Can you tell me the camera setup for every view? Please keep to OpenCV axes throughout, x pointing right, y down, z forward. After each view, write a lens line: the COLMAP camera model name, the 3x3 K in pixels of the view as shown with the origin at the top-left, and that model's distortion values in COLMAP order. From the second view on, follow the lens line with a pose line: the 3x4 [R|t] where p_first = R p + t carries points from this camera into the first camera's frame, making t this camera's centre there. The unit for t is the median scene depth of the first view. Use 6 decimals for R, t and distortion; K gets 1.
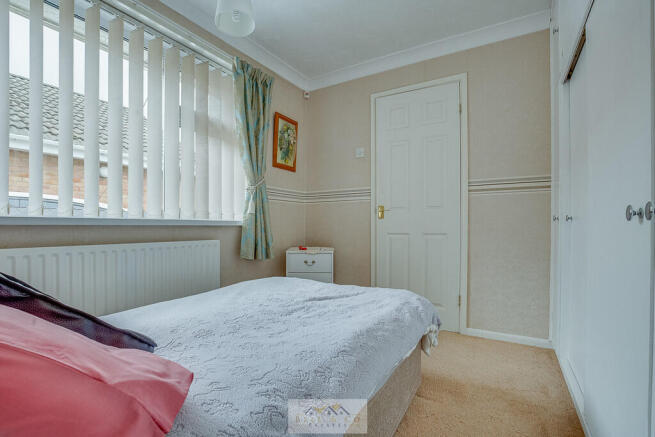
lens RADIAL K [[307.4, 0, 327.5], [0, 307.4, 218.5], [0, 0, 1]] dist [-0.001456, -0.000224]
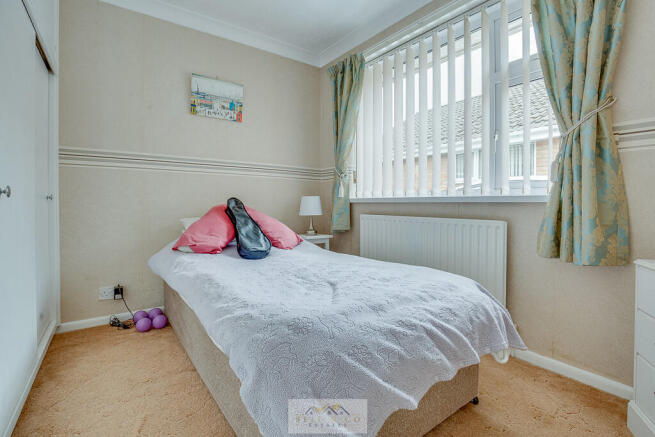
lens RADIAL K [[314.8, 0, 327.1], [0, 314.8, 206.6], [0, 0, 1]] dist [0.000452, -0.000016]
pose [[-0.384339, 0.006865, -0.923166, 0.636355], [0.018640, 0.999826, -0.000326, 0.029940], [0.923004, -0.017333, -0.384400, 1.043628]]
